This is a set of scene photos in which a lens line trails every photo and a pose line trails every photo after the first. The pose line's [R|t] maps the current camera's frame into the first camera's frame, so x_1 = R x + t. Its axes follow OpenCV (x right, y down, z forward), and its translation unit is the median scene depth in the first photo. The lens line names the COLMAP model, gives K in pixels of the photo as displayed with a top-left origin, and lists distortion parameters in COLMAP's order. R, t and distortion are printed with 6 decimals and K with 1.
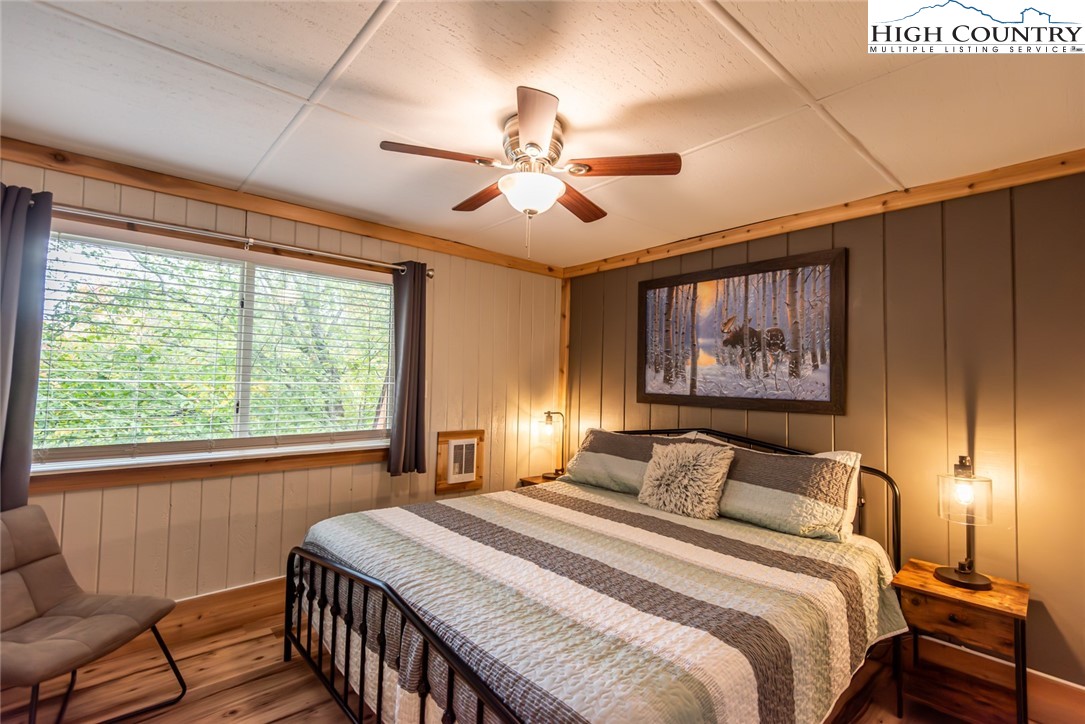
lens RADIAL K [[495.7, 0, 546.3], [0, 495.7, 361.7], [0, 0, 1]] dist [0.006265, -0.000717]
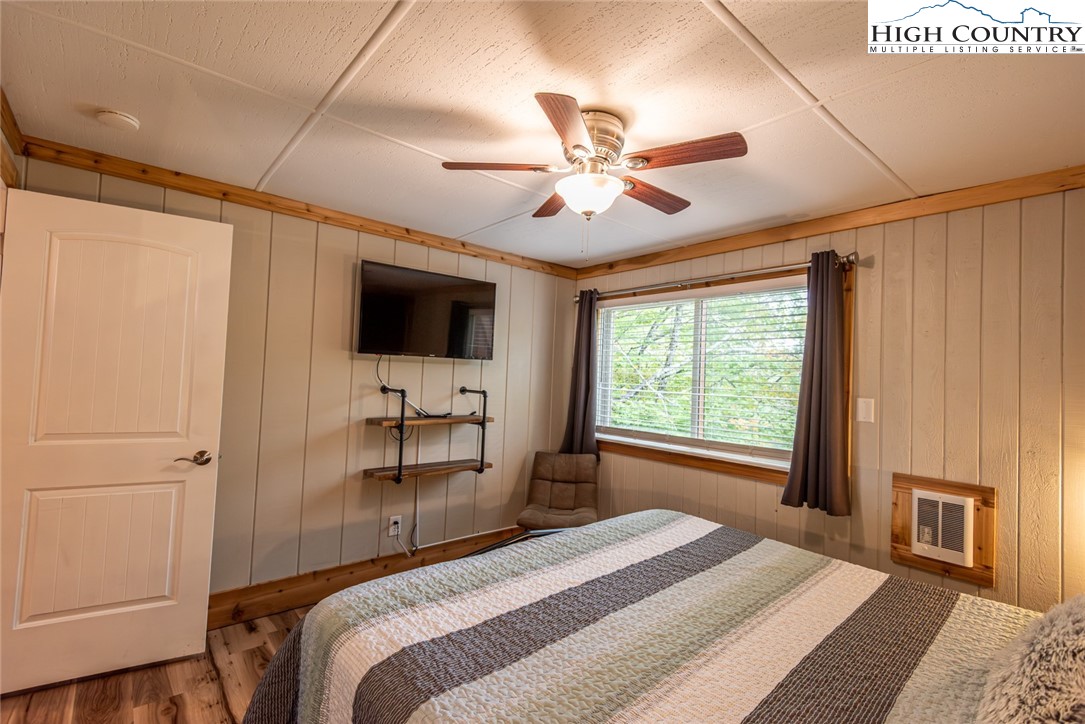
lens RADIAL K [[495.7, 0, 544.4], [0, 495.7, 358.0], [0, 0, 1]] dist [0.006265, -0.000717]
pose [[-0.035440, -0.064573, -0.997283, 0.556060], [-0.004566, 0.997910, -0.064452, 0.028381], [0.999361, 0.002269, -0.035661, 0.563071]]
